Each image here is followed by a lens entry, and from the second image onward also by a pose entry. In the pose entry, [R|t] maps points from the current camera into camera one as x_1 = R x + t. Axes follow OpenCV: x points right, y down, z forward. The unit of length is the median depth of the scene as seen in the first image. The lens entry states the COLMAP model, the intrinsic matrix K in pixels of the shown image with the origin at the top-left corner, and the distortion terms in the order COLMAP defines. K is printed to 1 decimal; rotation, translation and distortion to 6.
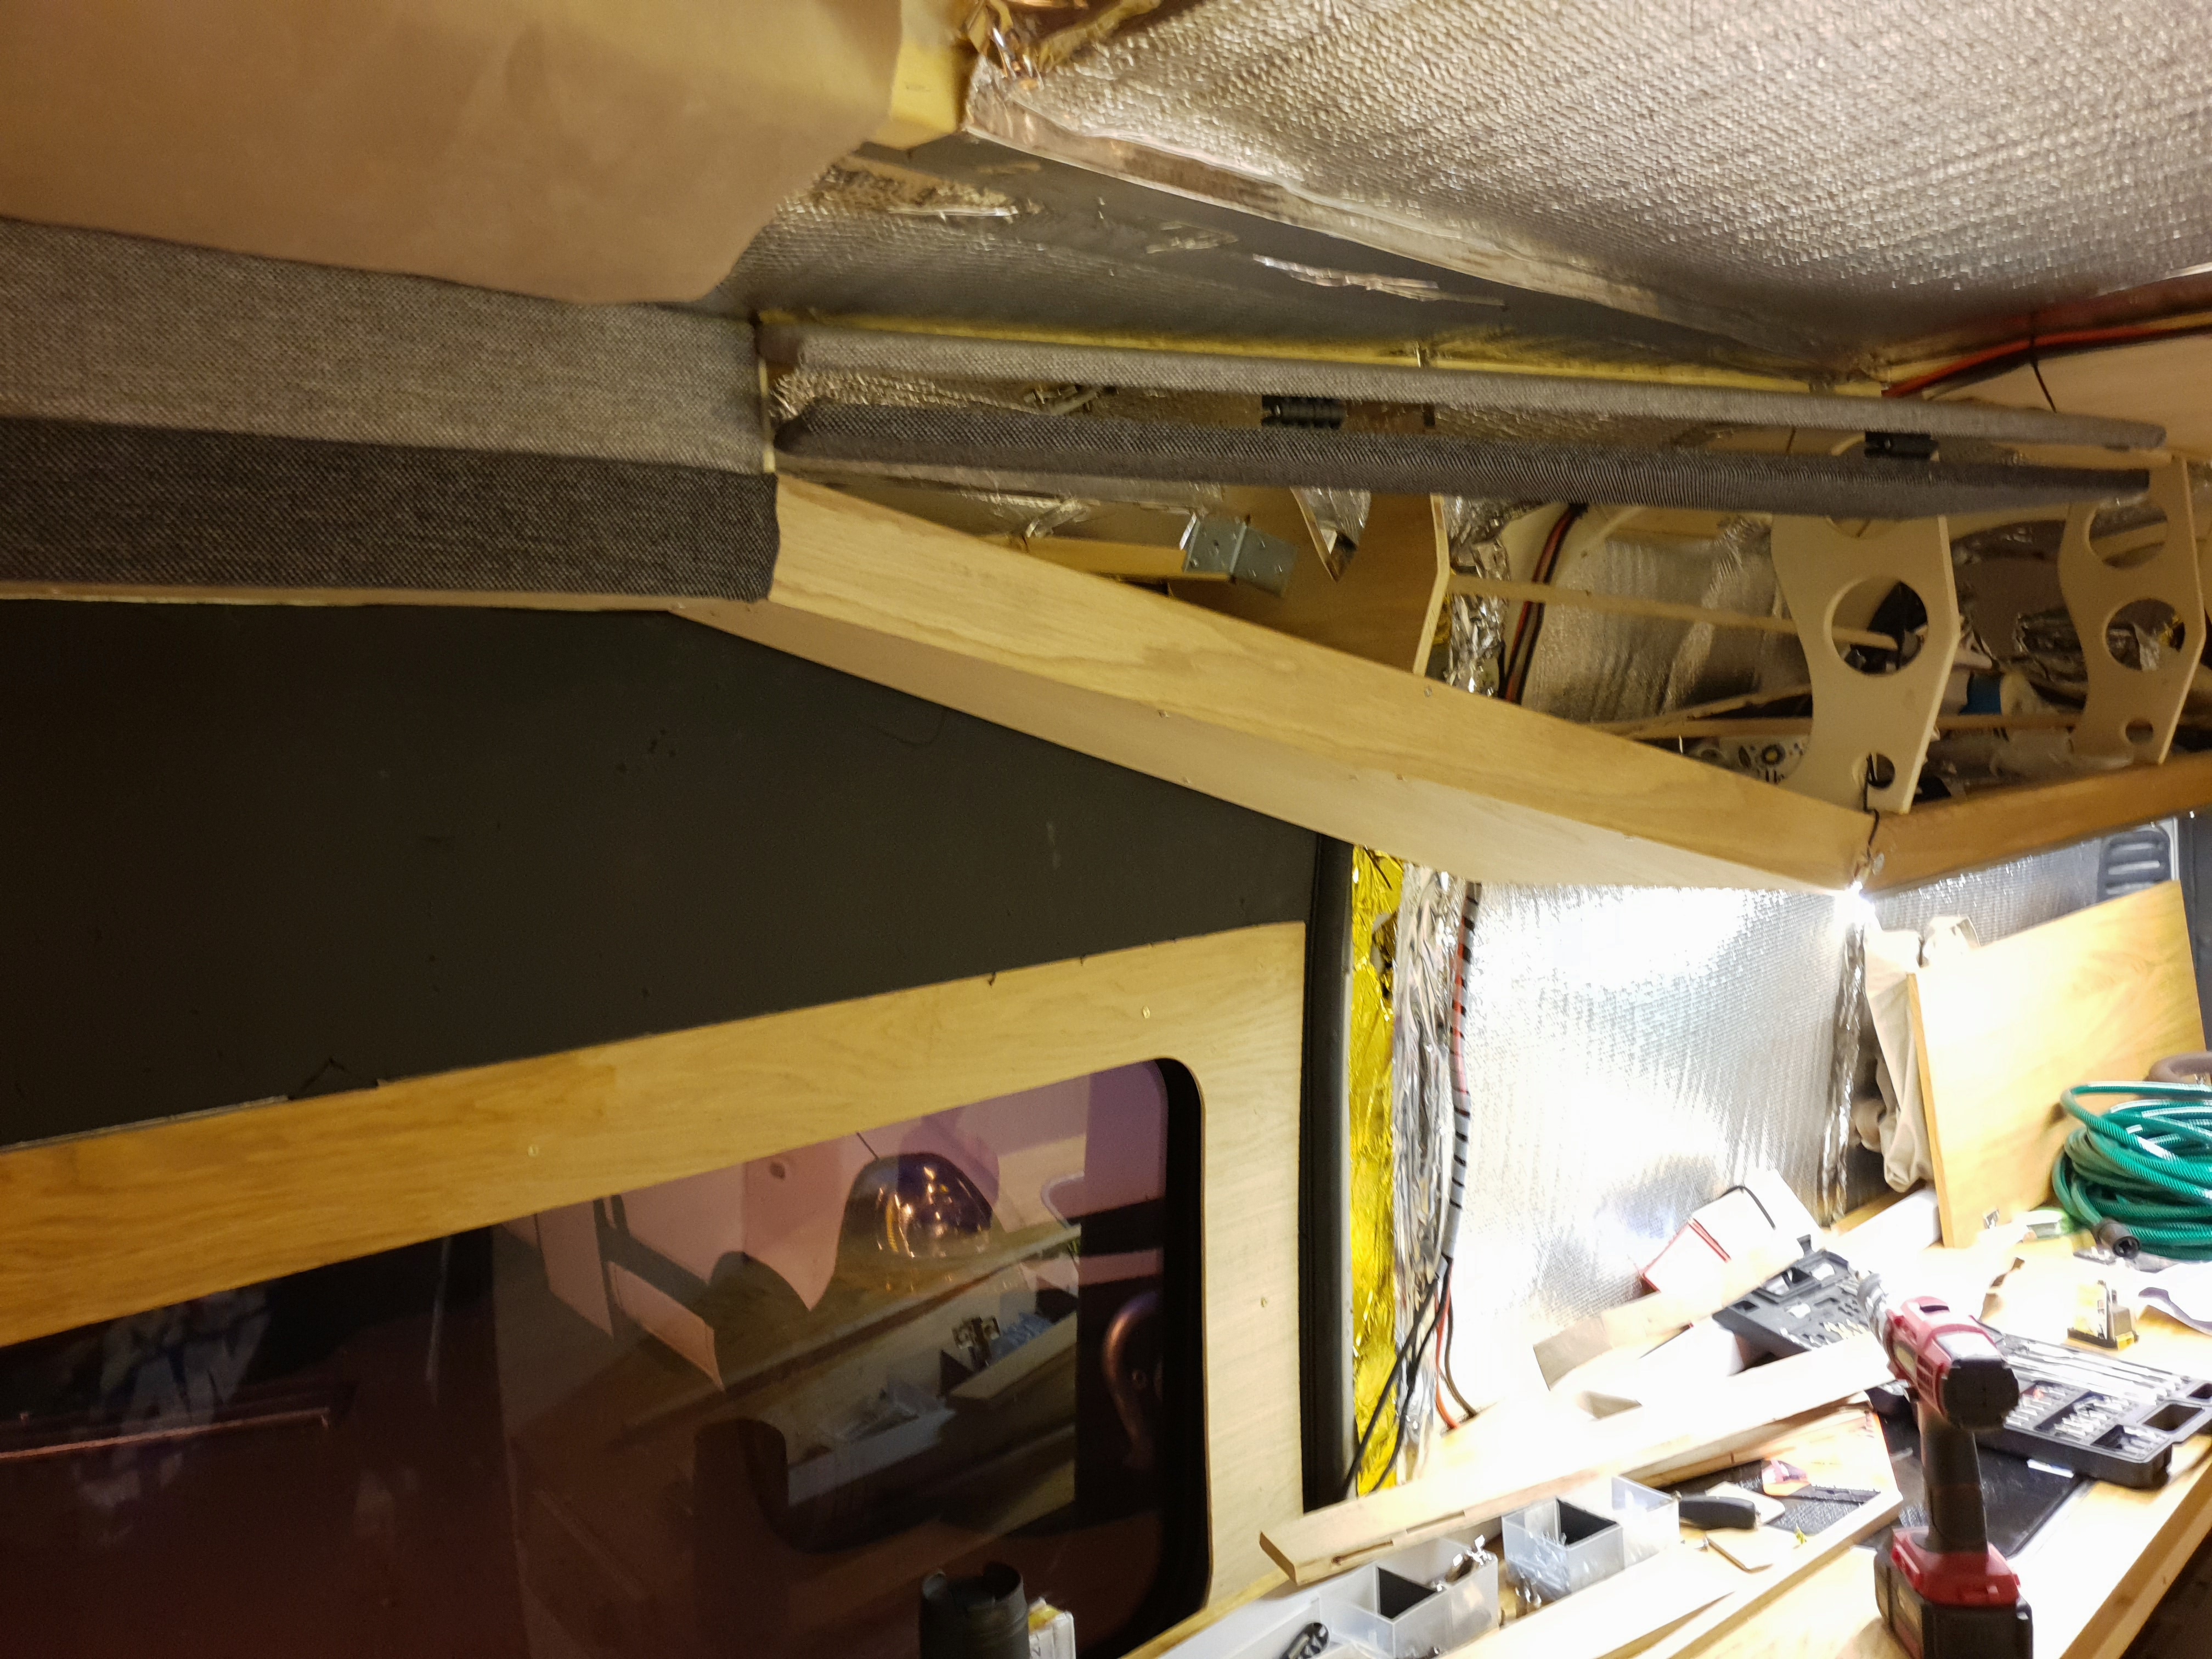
lens RADIAL K [[1697.5, 0, 1121.7], [0, 1697.5, 829.3], [0, 0, 1]] dist [0.005676, -0.019710]
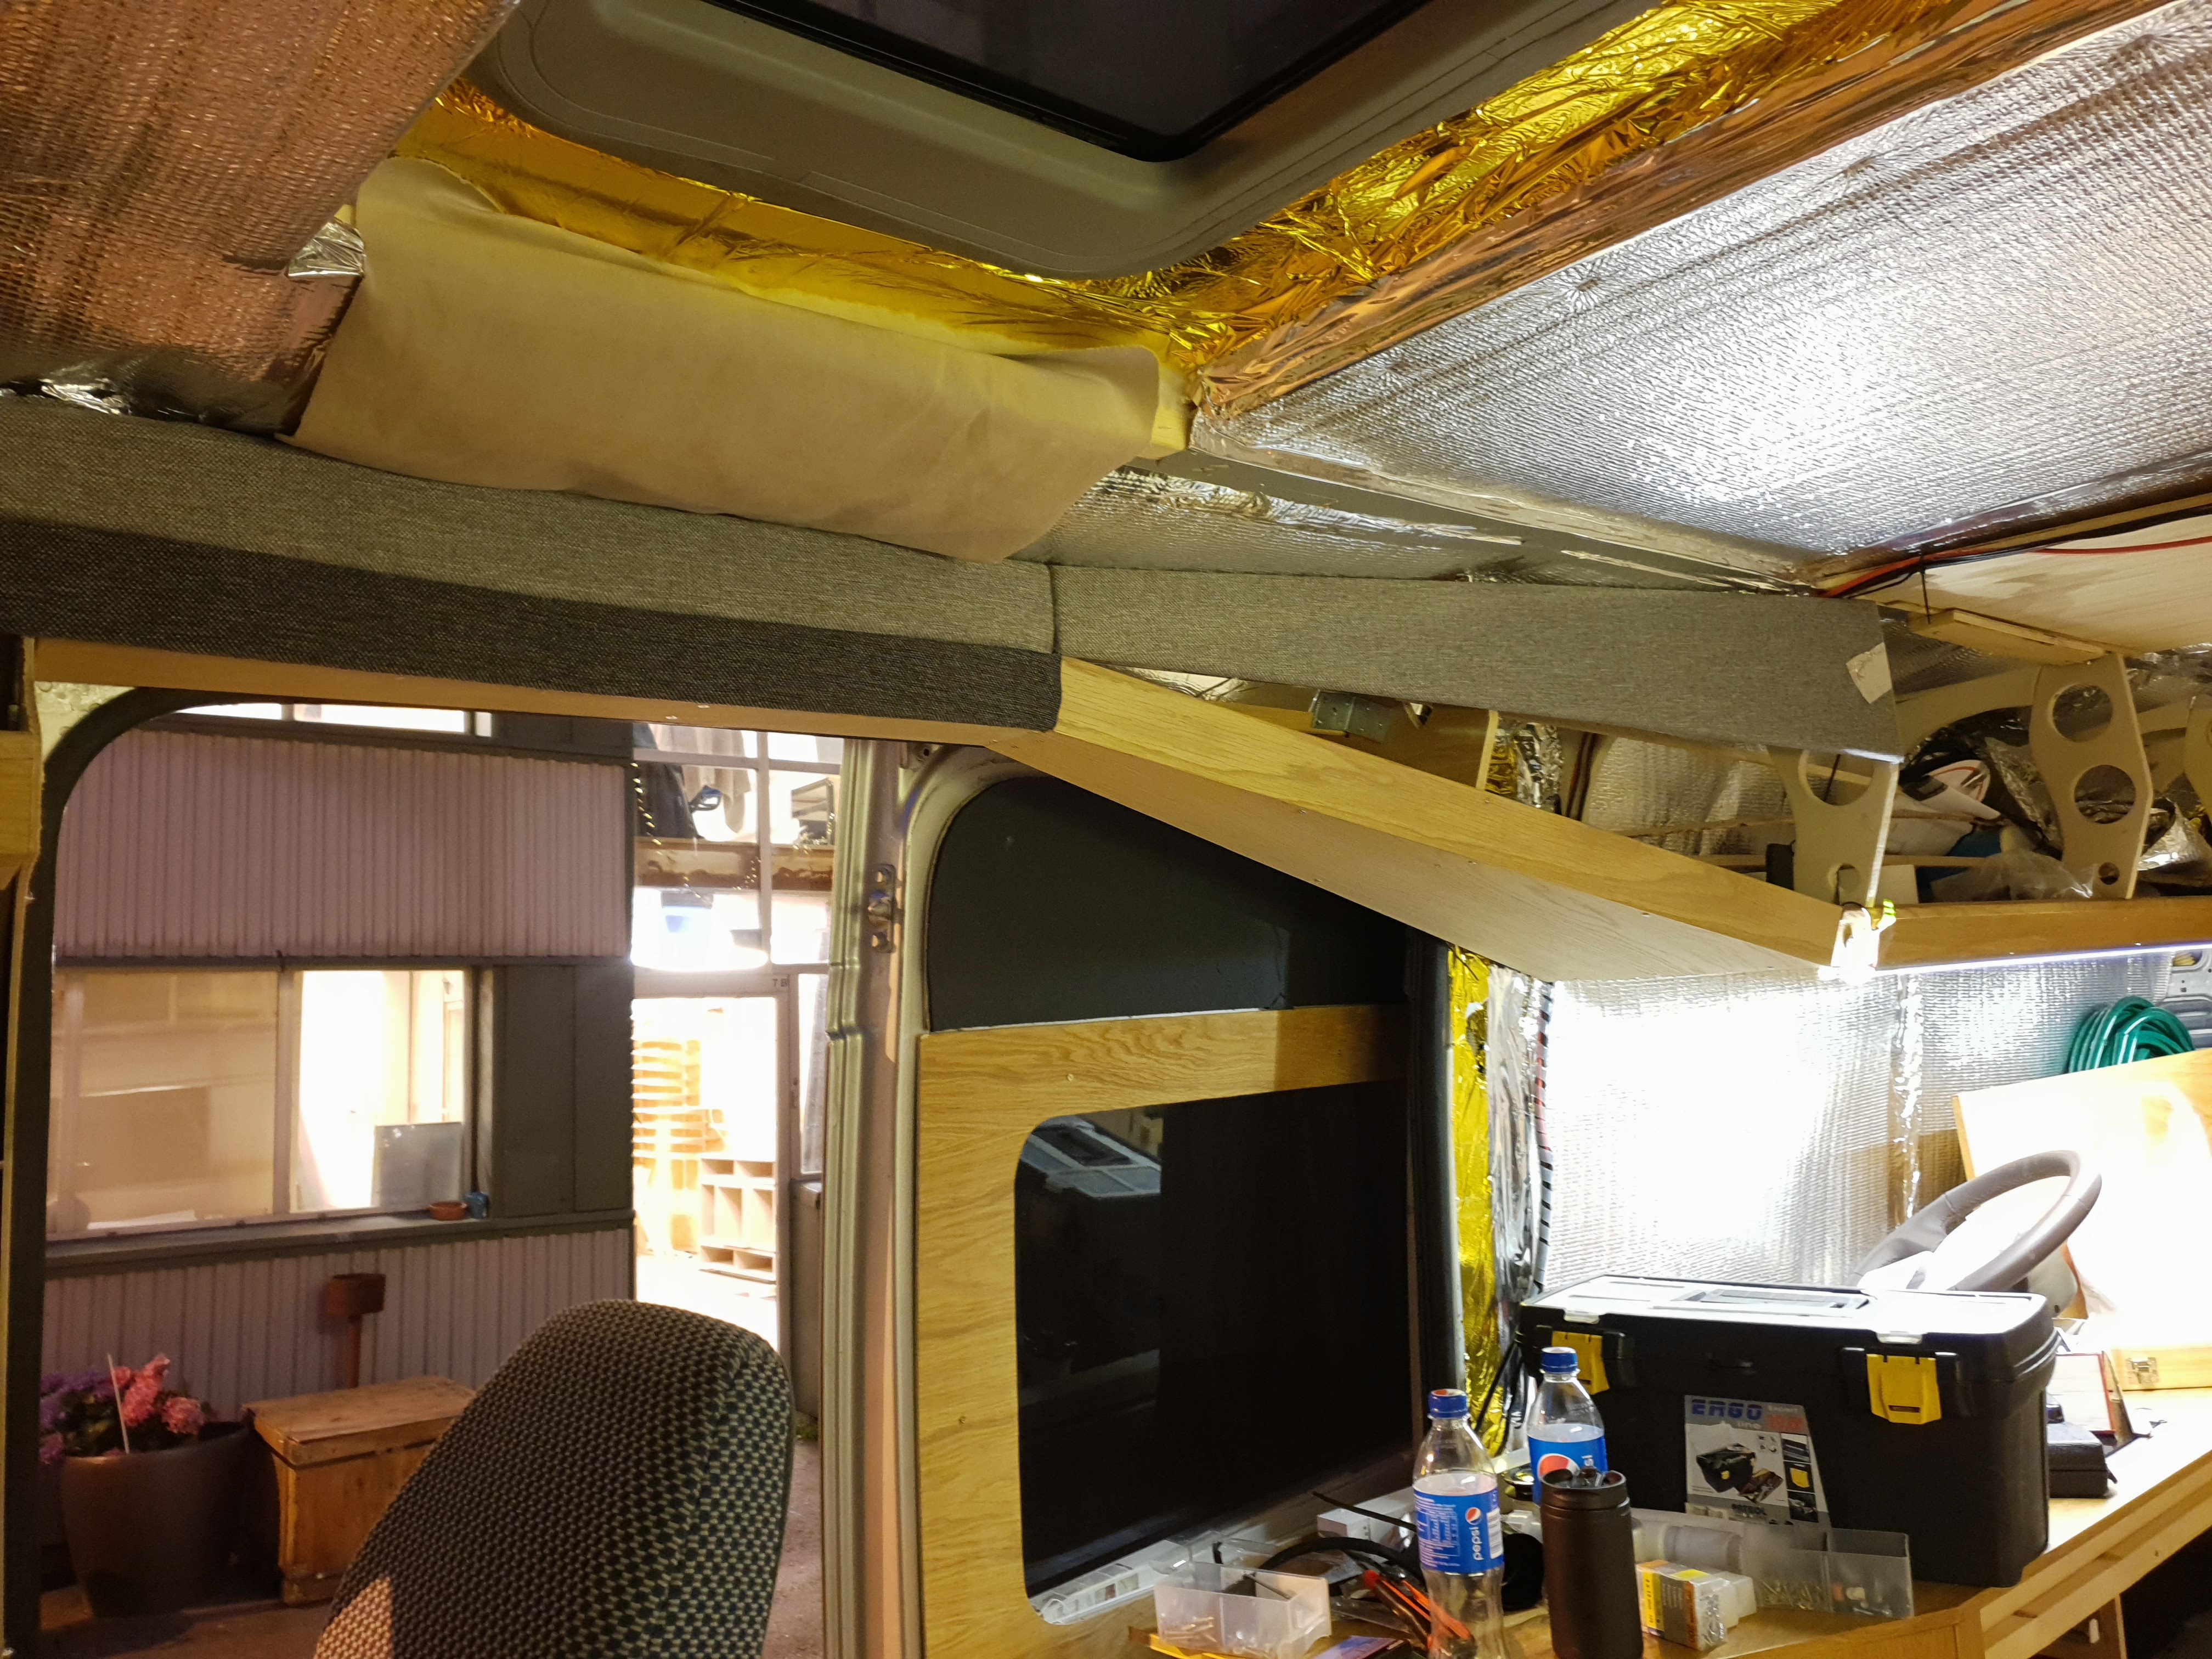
lens RADIAL K [[1697.5, 0, 1098.2], [0, 1697.5, 848.4], [0, 0, 1]] dist [0.005676, -0.019710]
pose [[0.995908, -0.018592, -0.088435, -0.017749], [0.005290, 0.988924, -0.148326, 0.135670], [0.090213, 0.147251, 0.984977, -0.355515]]
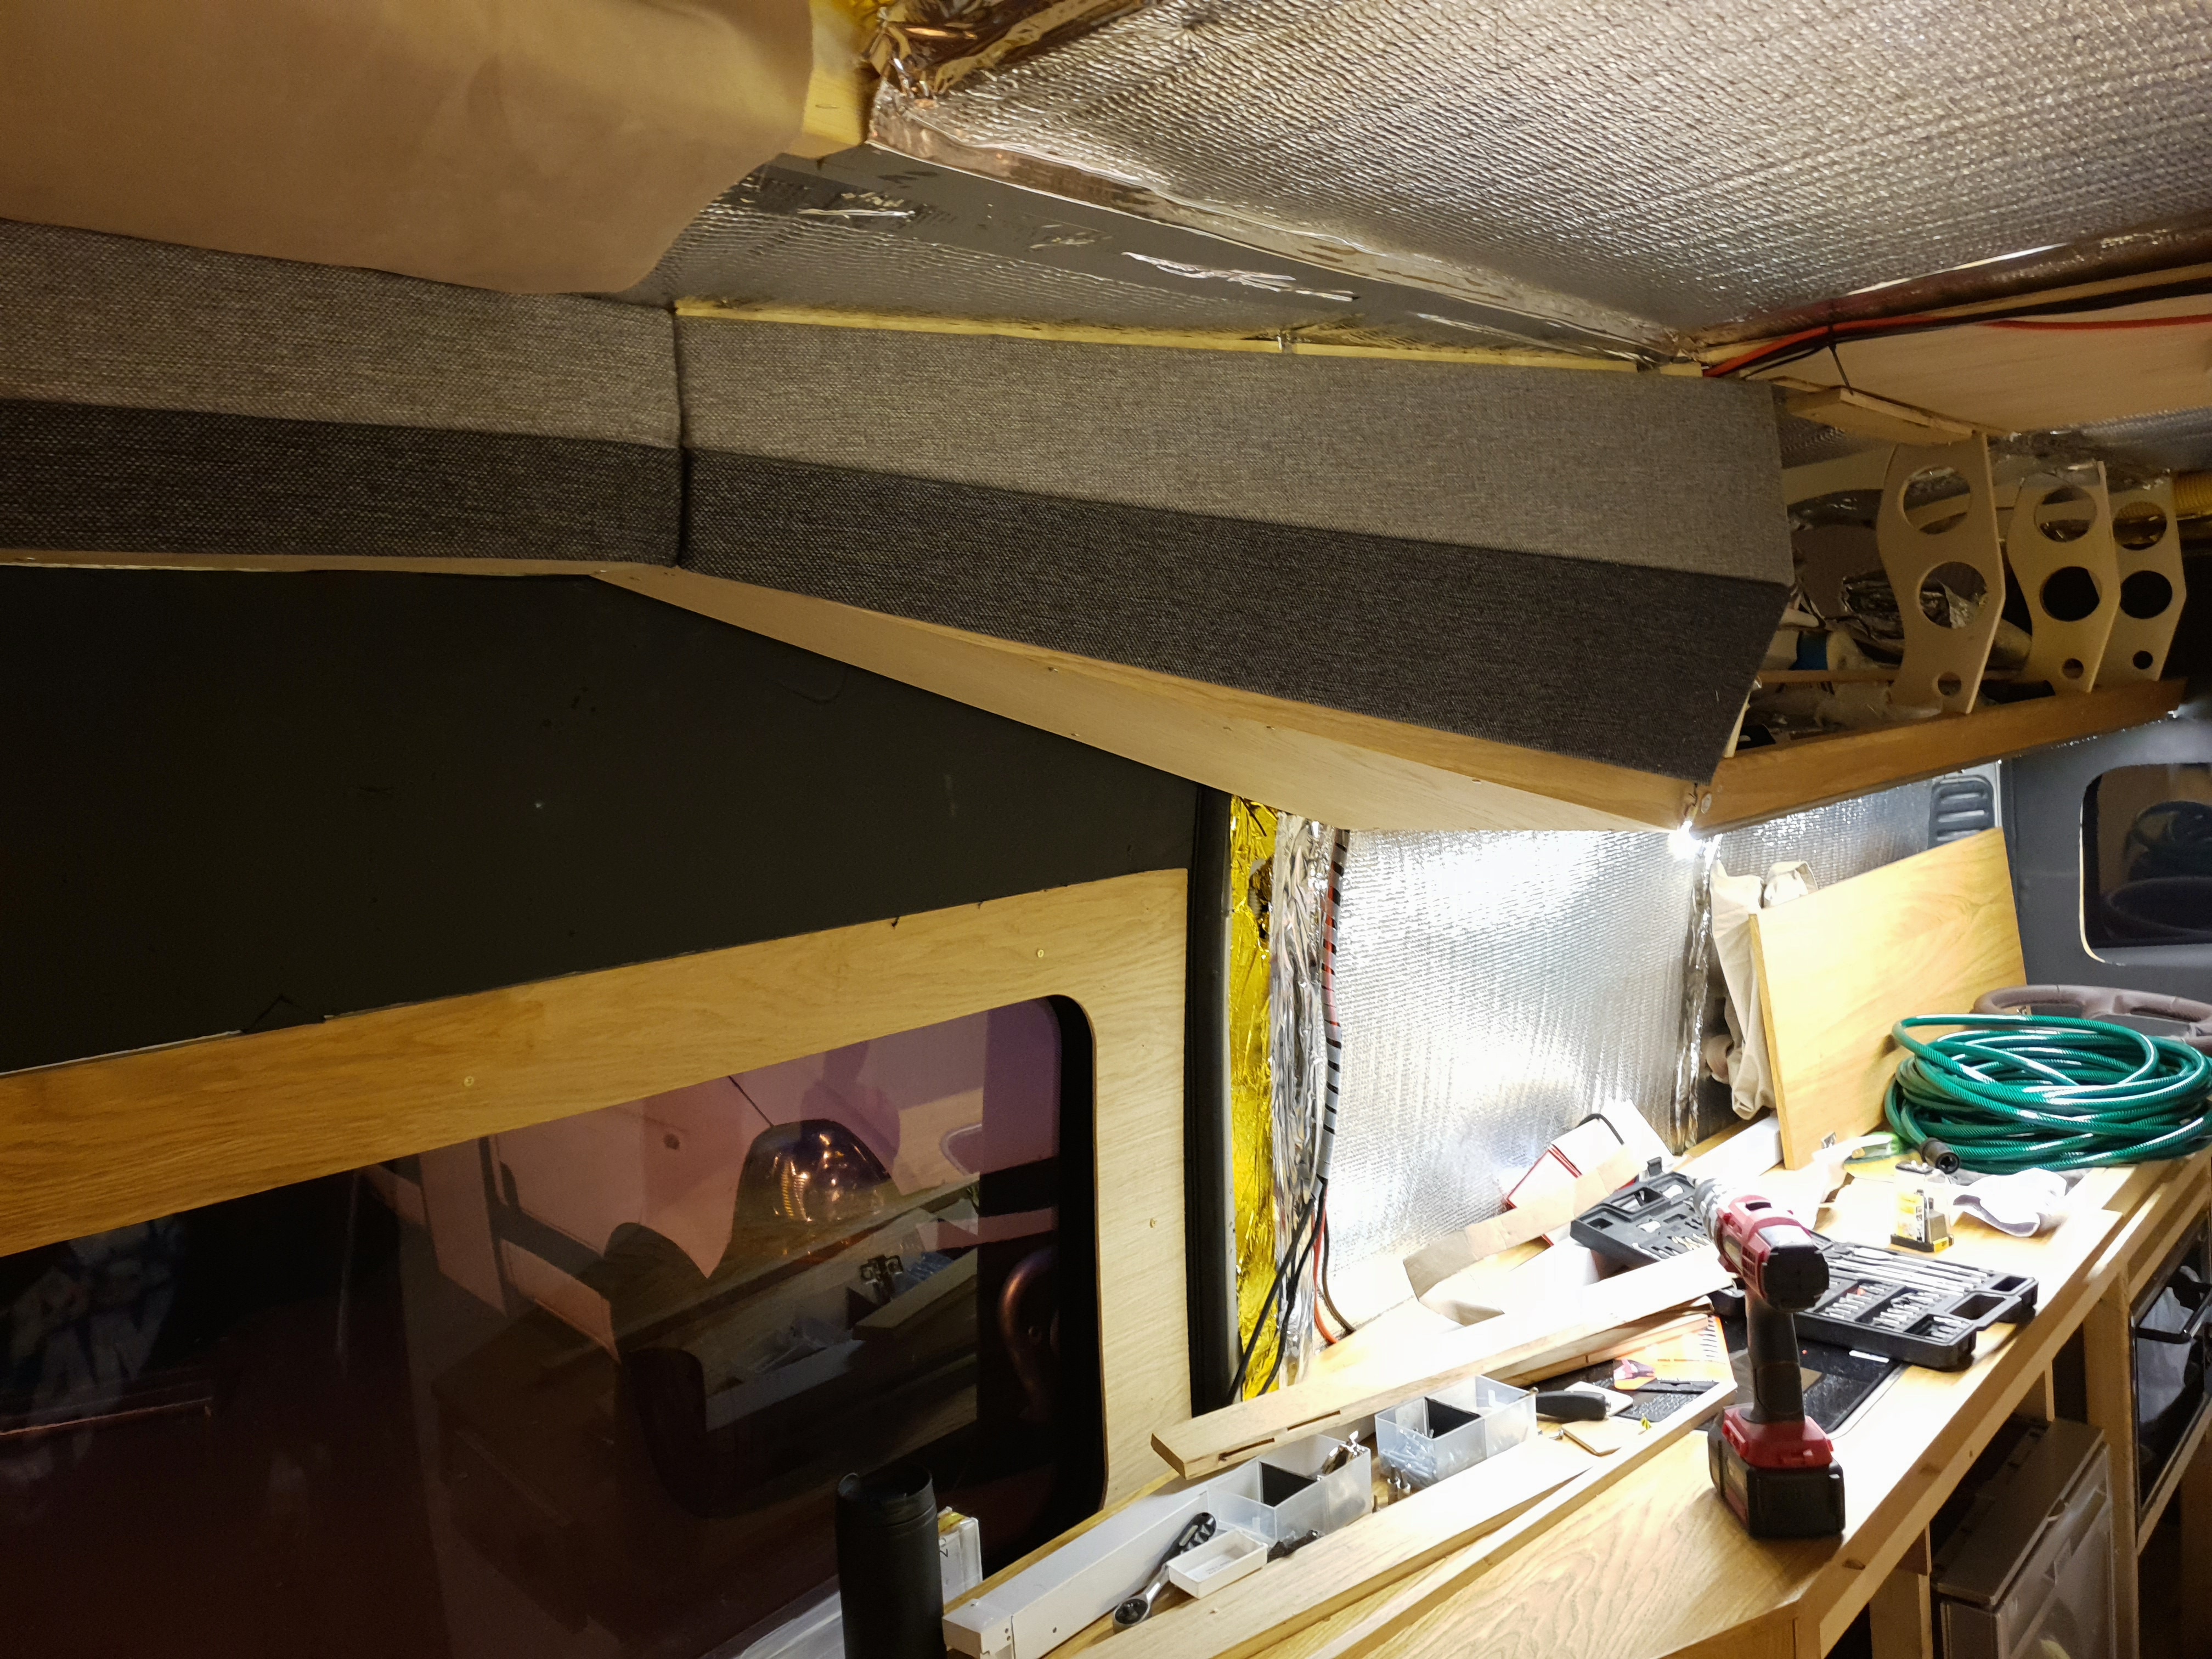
lens RADIAL K [[1697.5, 0, 1121.5], [0, 1697.5, 826.6], [0, 0, 1]] dist [0.005676, -0.019710]
pose [[0.997718, -0.014875, 0.065864, -0.002808], [0.013913, 0.999790, 0.015042, 0.013051], [-0.066074, -0.014091, 0.997715, -0.069260]]
